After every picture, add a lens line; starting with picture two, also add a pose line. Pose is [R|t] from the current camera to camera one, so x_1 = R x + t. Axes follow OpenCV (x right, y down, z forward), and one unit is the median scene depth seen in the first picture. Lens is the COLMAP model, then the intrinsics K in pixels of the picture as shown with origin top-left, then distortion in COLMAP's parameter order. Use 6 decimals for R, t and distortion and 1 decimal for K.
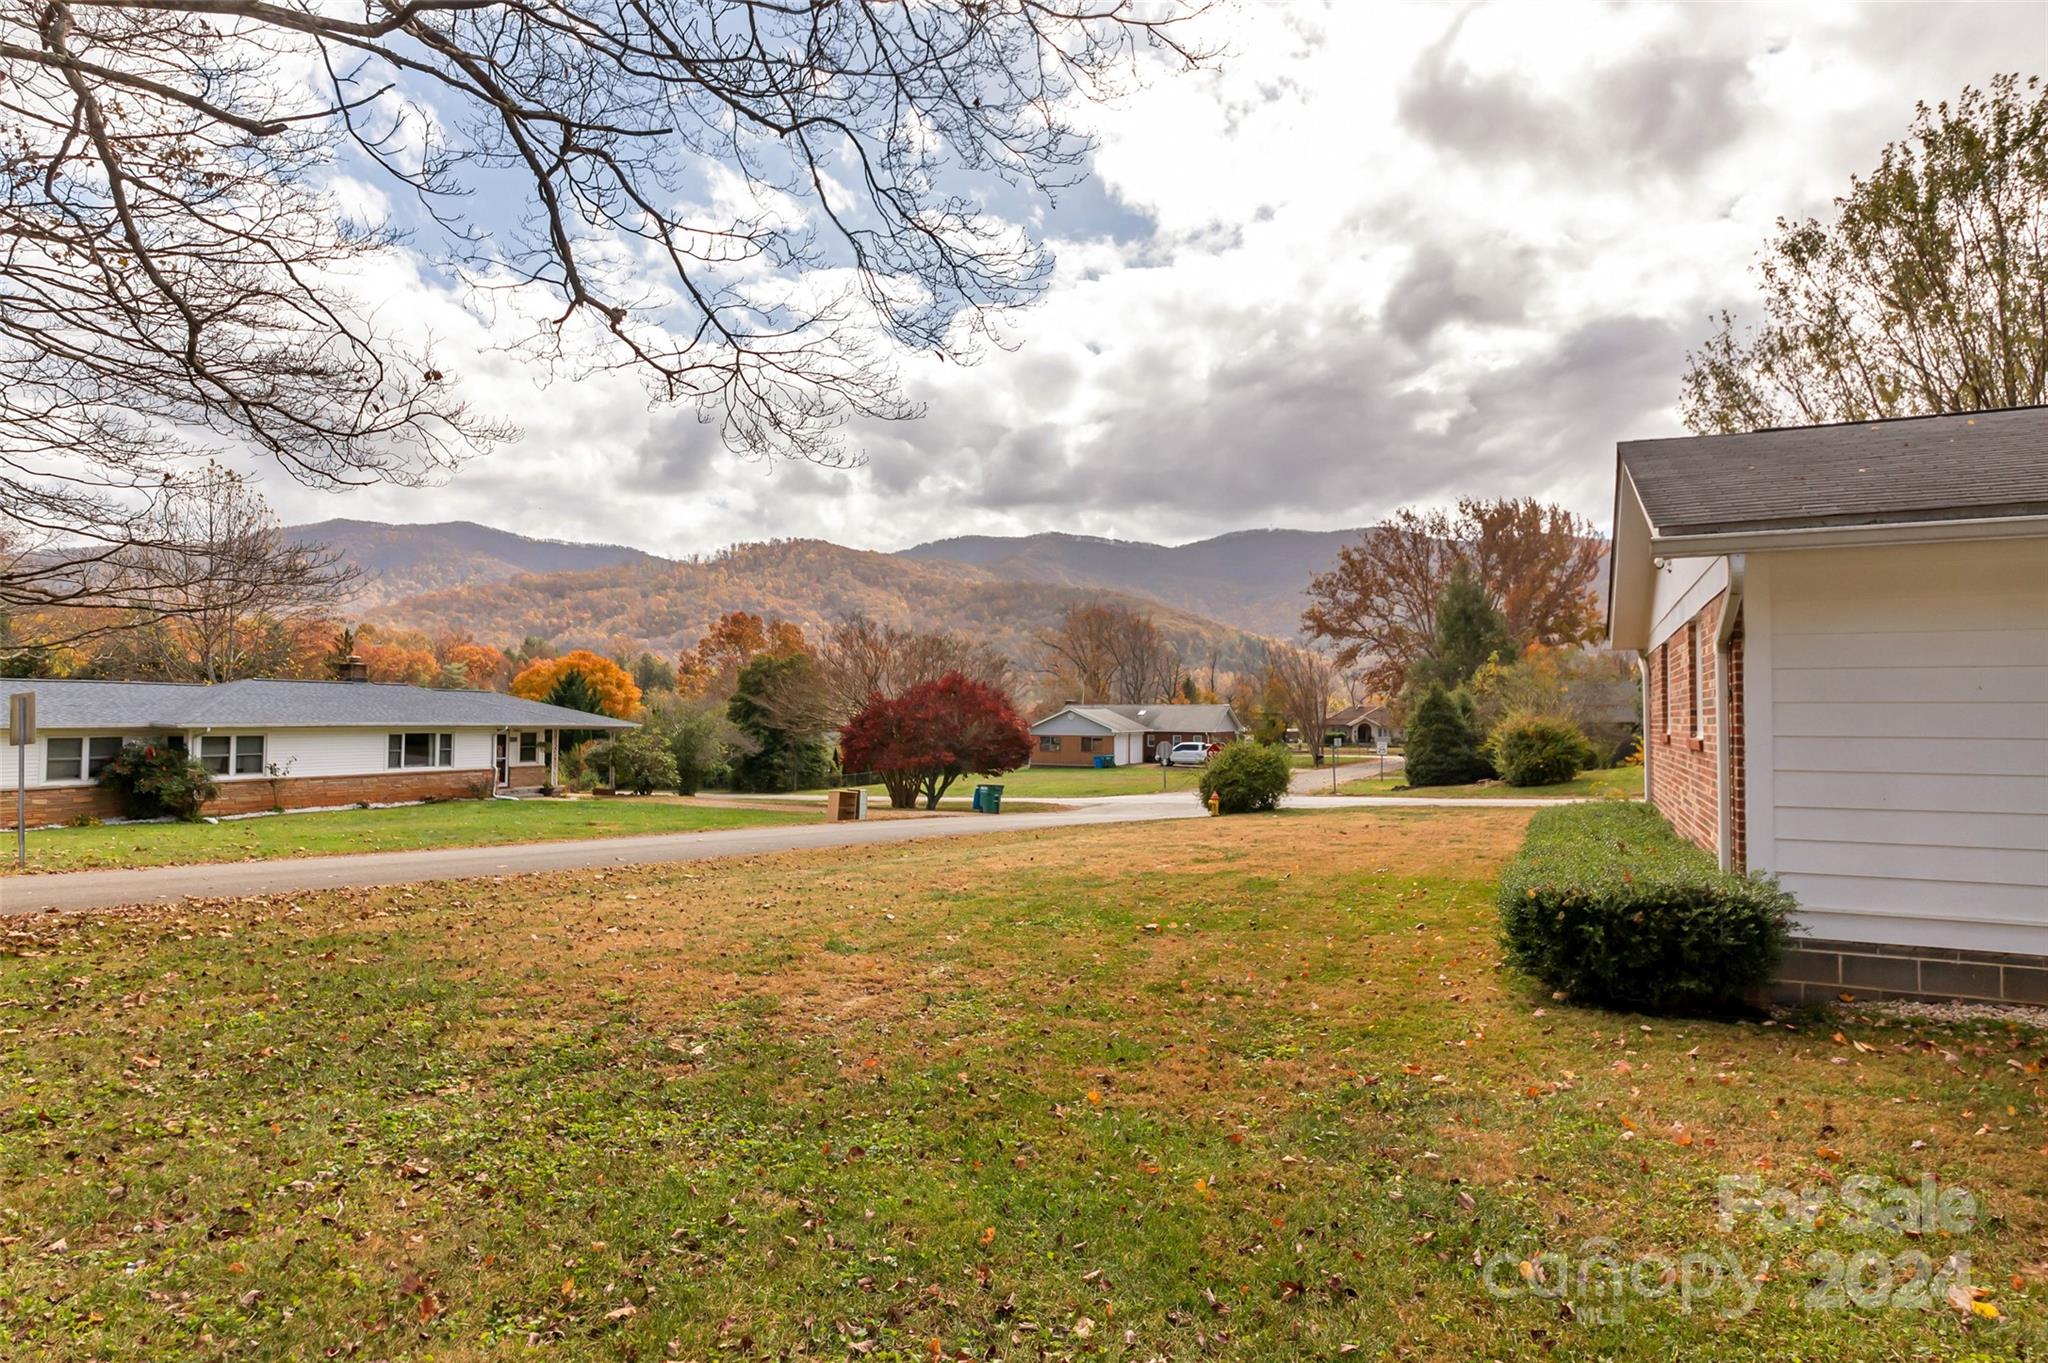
lens RADIAL K [[1134.8, 0, 1030.1], [0, 1134.8, 689.2], [0, 0, 1]] dist [-0.001485, -0.001323]
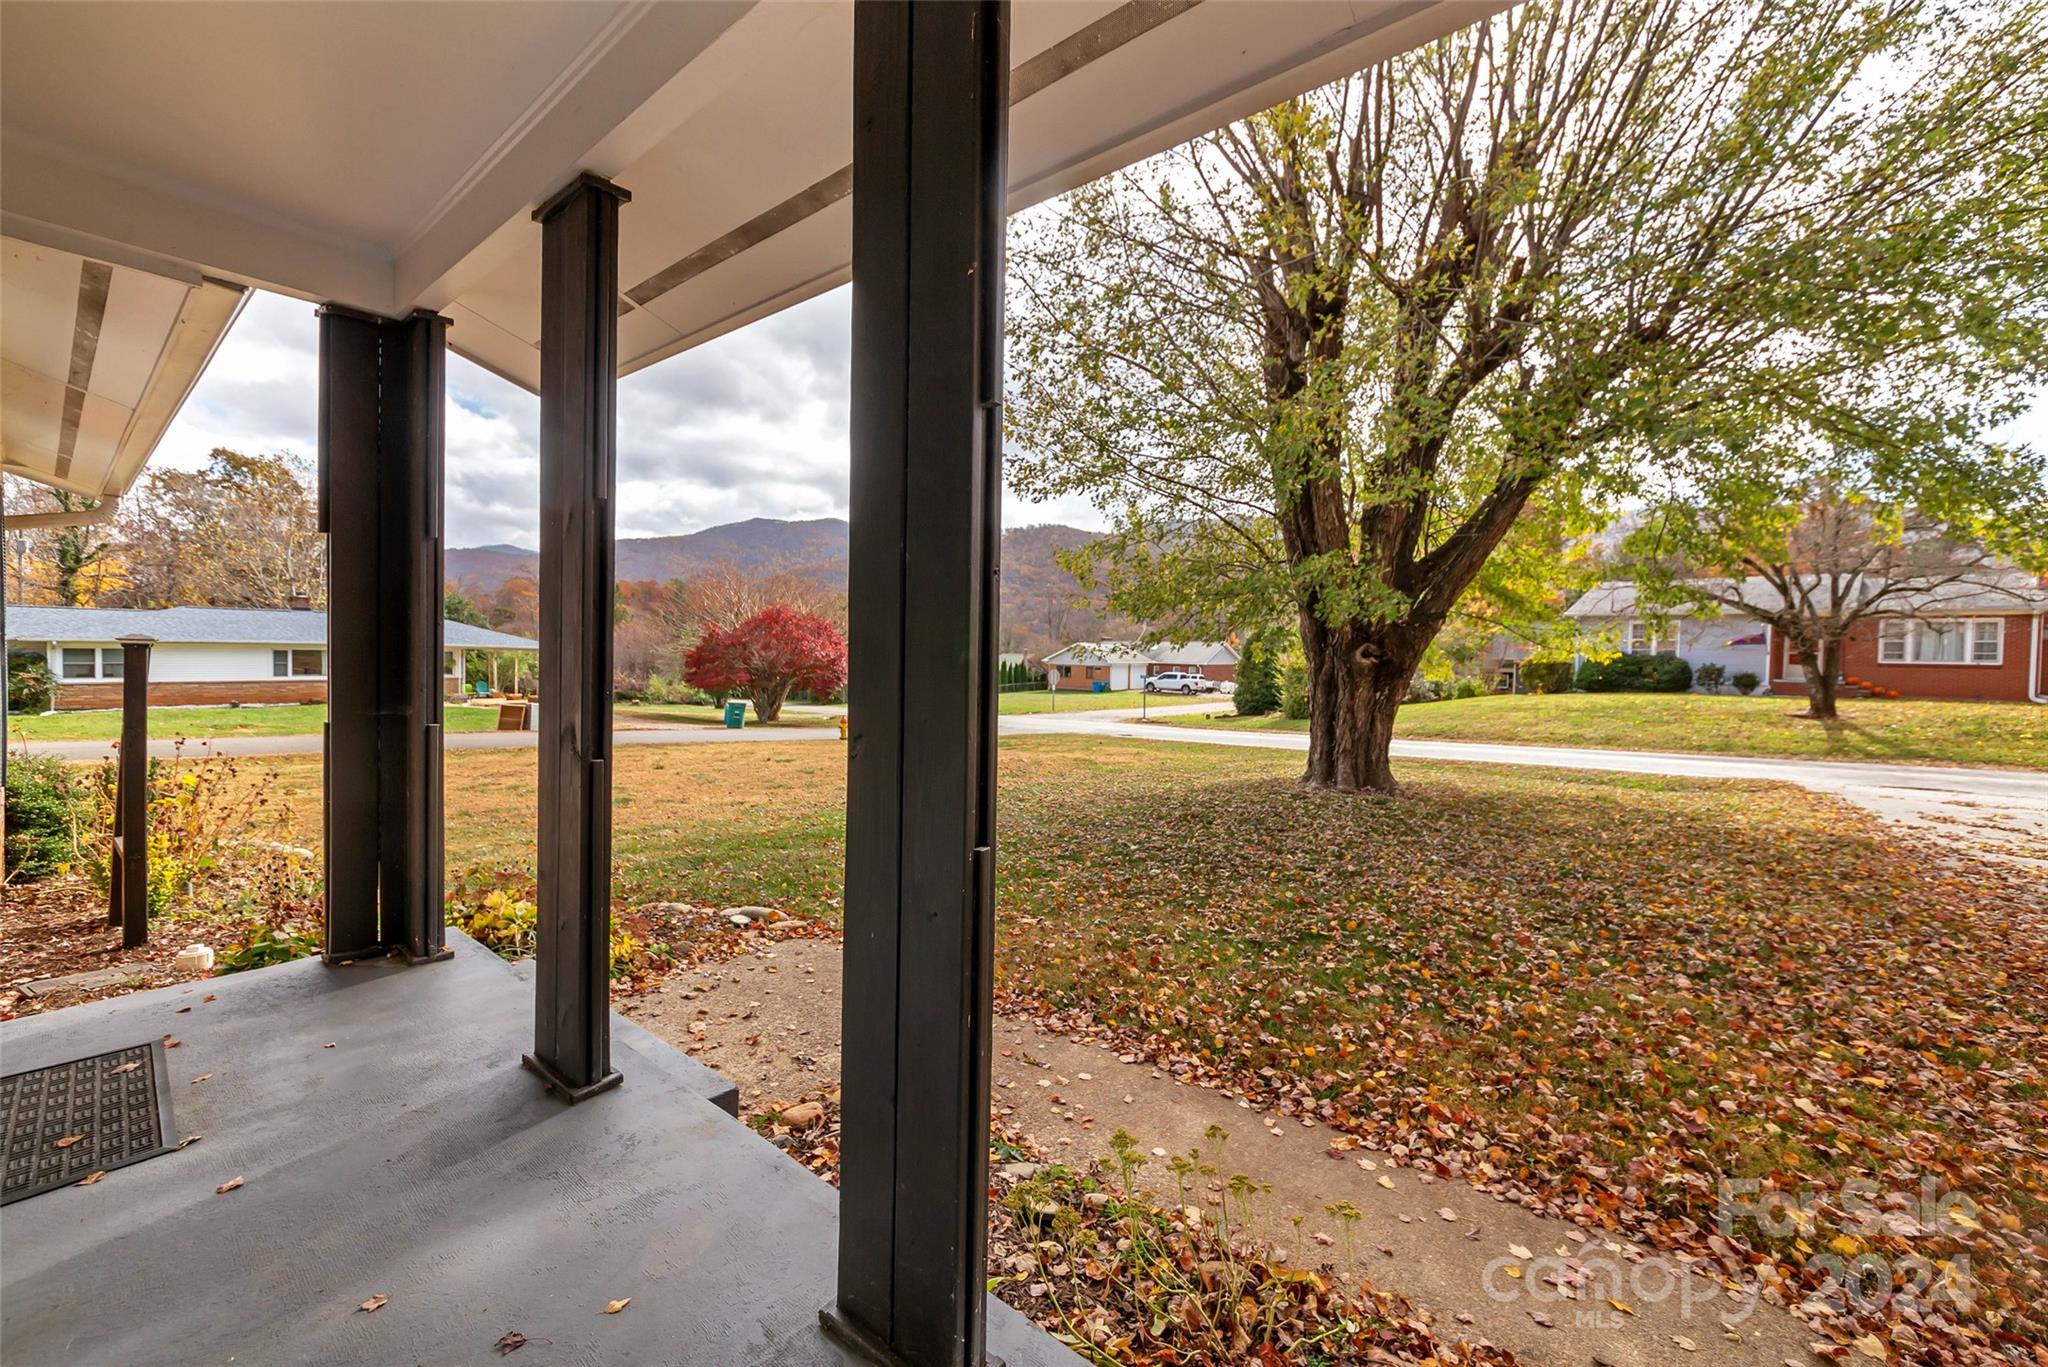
lens RADIAL K [[817.9, 0, 1025.2], [0, 817.9, 678.1], [0, 0, 1]] dist [-0.004480, -0.000308]
pose [[0.972335, 0.019468, -0.232780, 1.383211], [-0.006756, 0.998448, 0.055283, 0.043377], [0.233495, -0.052181, 0.970957, 0.905649]]
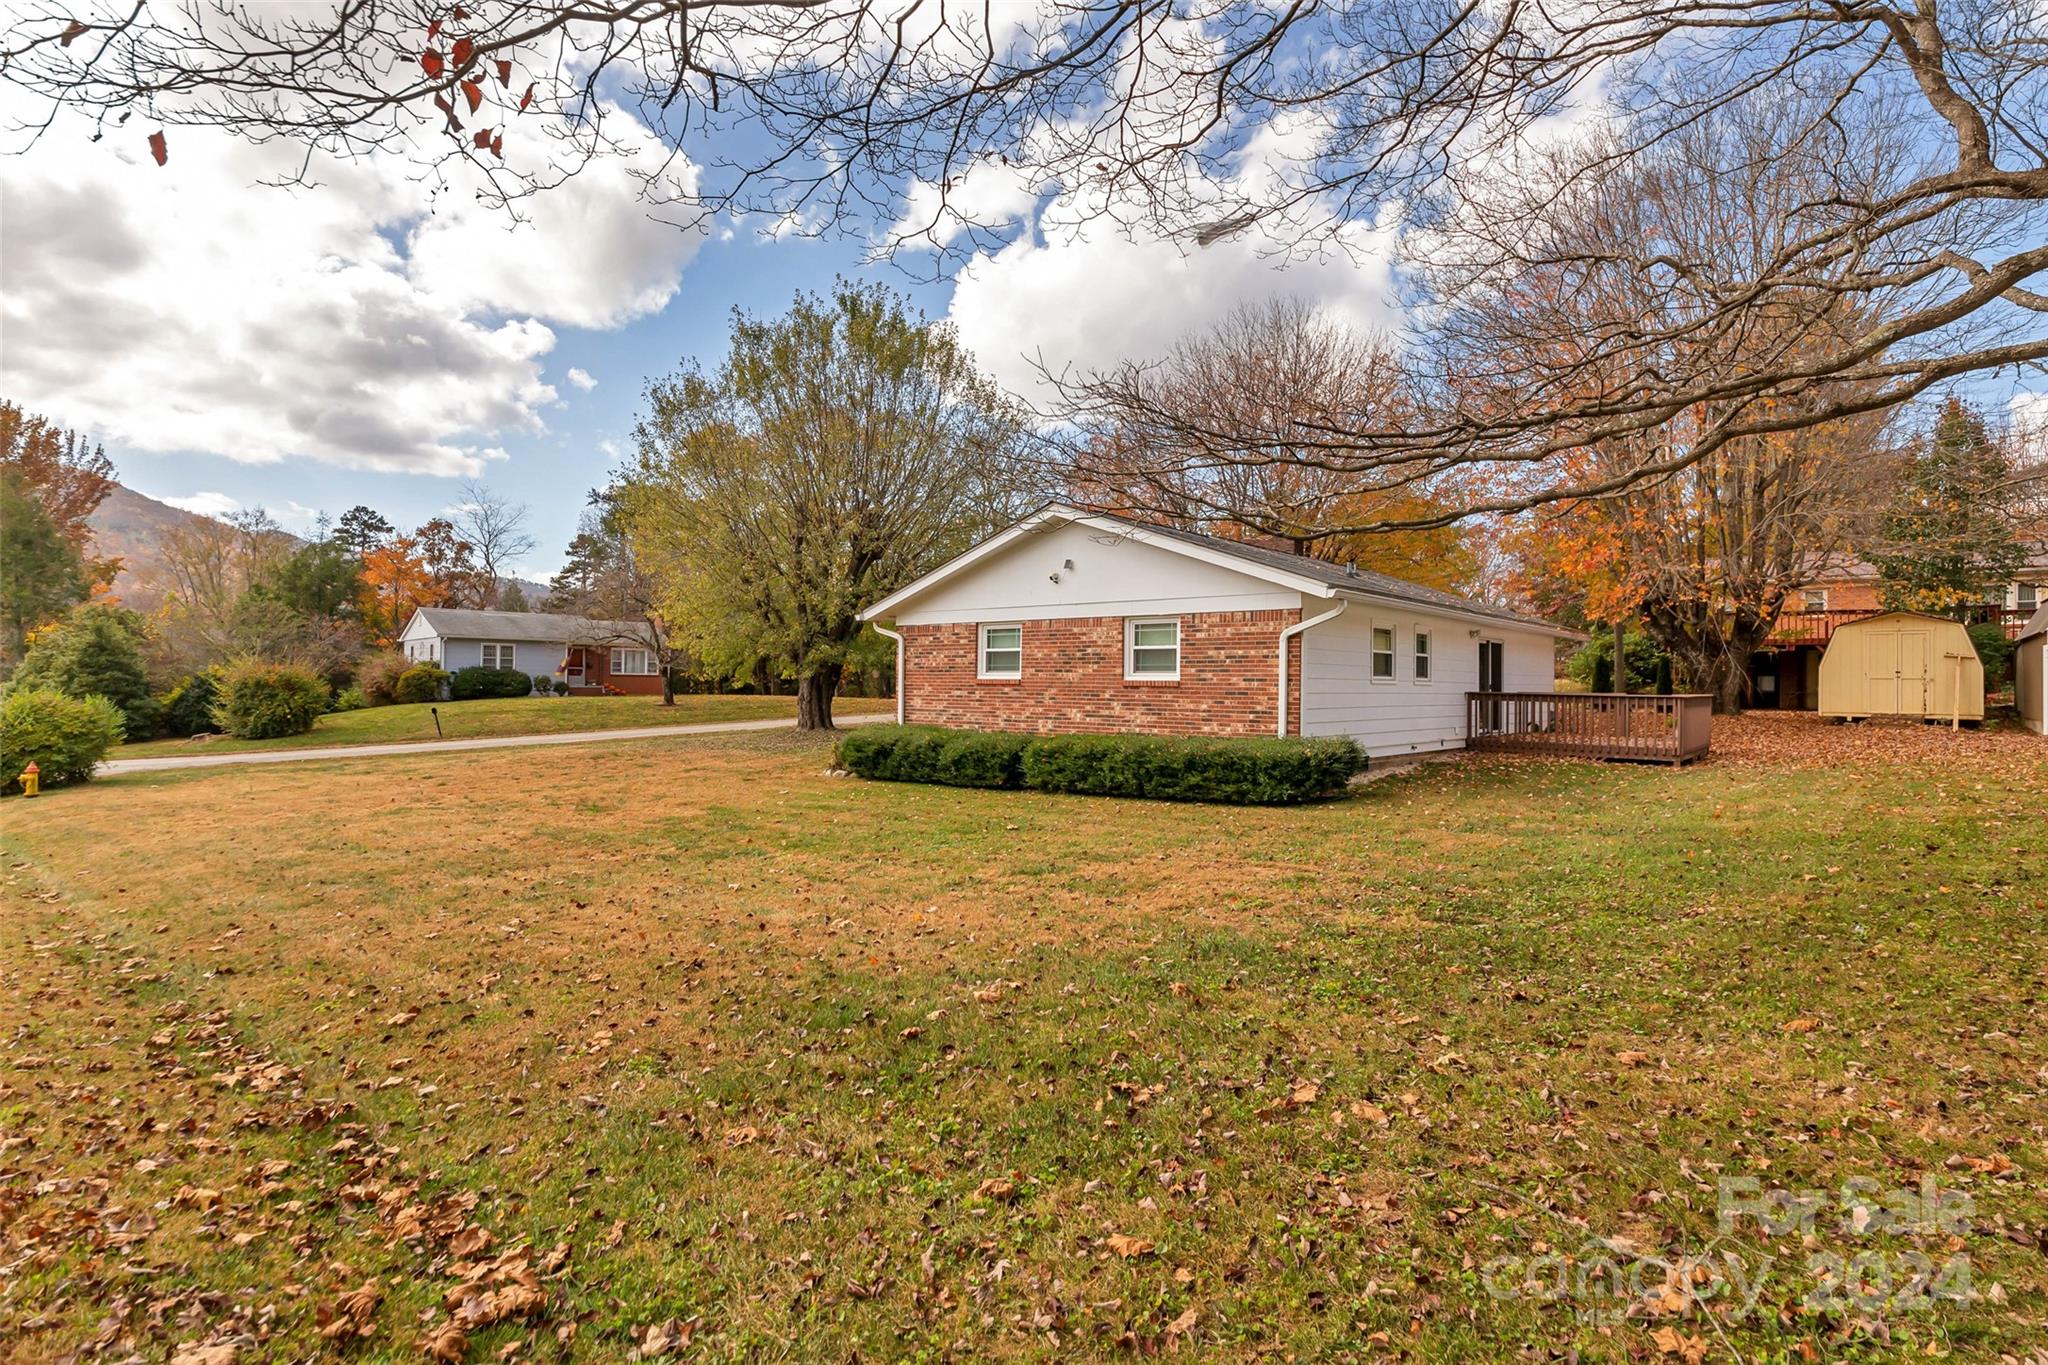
lens RADIAL K [[1047.4, 0, 1030.3], [0, 1047.4, 688.0], [0, 0, 1]] dist [-0.003393, -0.002675]
pose [[0.241913, -0.007531, 0.970269, -1.019494], [-0.034017, 0.999289, 0.016238, 0.031390], [-0.969701, -0.036933, 0.241485, 0.698500]]
